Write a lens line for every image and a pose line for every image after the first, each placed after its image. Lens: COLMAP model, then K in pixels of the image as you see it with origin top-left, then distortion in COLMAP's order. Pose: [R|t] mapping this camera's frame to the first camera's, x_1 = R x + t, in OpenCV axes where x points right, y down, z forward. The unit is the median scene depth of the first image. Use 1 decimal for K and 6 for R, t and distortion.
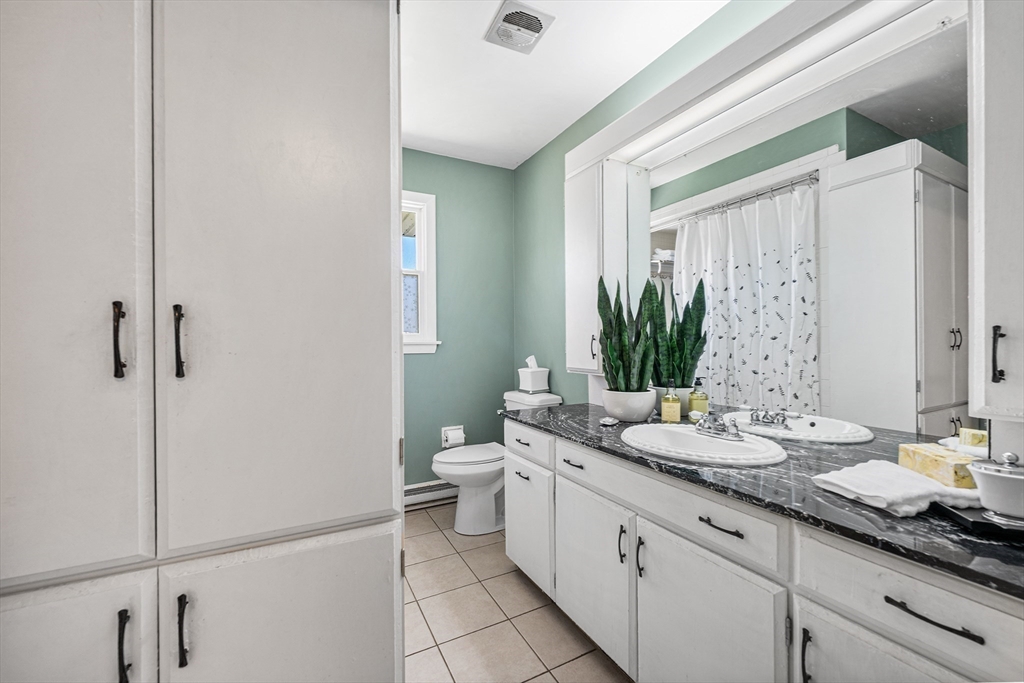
lens RADIAL K [[417.3, 0, 512.9], [0, 417.3, 342.6], [0, 0, 1]] dist [-0.001764, 0.000168]
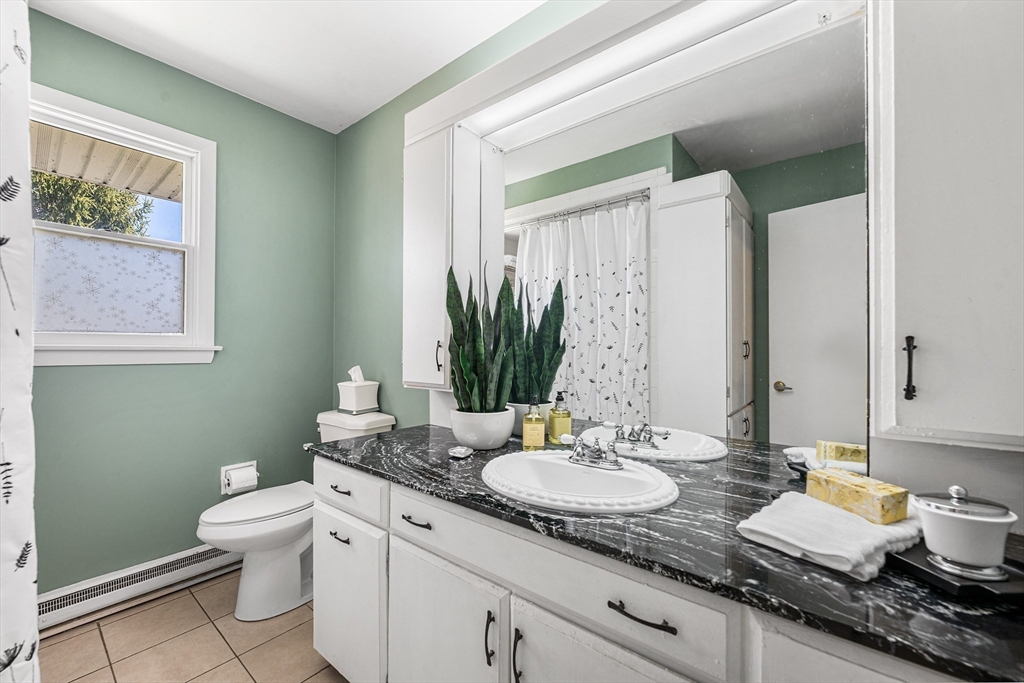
lens RADIAL K [[417.3, 0, 514.2], [0, 417.3, 344.3], [0, 0, 1]] dist [-0.001764, 0.000168]
pose [[0.918751, 0.014548, 0.394570, 0.010310], [-0.009258, 0.999840, -0.015307, -0.000537], [-0.394729, 0.010411, 0.918738, 0.219341]]
